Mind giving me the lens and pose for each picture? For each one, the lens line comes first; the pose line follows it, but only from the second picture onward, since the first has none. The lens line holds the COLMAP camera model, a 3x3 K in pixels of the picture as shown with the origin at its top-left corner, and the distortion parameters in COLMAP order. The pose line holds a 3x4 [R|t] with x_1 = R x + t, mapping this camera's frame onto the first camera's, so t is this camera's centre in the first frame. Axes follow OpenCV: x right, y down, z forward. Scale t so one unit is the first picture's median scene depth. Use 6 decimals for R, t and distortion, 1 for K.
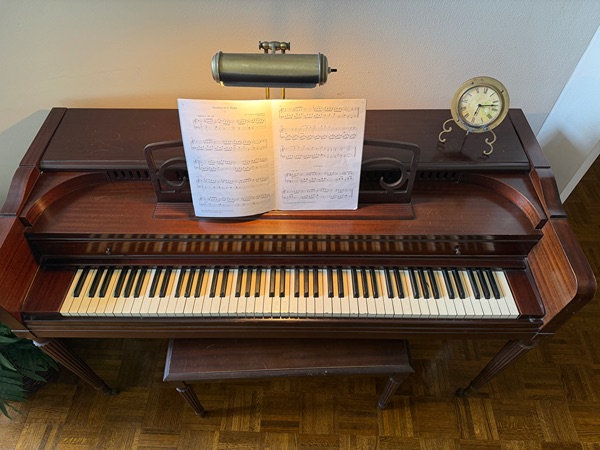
lens RADIAL K [[403.4, 0, 300.0], [0, 403.4, 225.0], [0, 0, 1]] dist [0.028073, -0.006207]
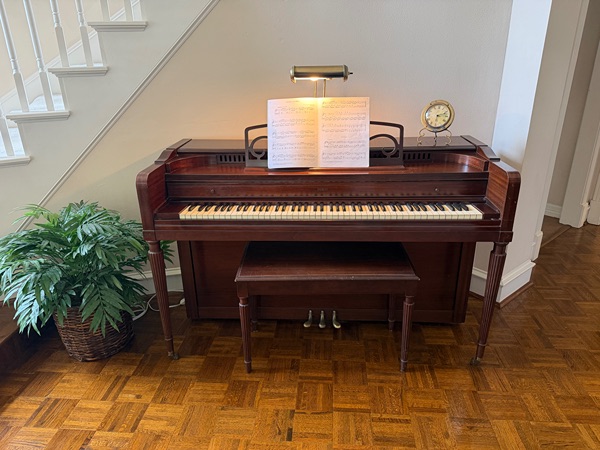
lens RADIAL K [[403.4, 0, 300.0], [0, 403.4, 225.0], [0, 0, 1]] dist [0.028073, -0.006207]
pose [[0.998928, -0.000715, -0.046275, -0.058855], [-0.021385, 0.879611, -0.475213, 0.949577], [0.041043, 0.475693, 0.878653, -0.310852]]
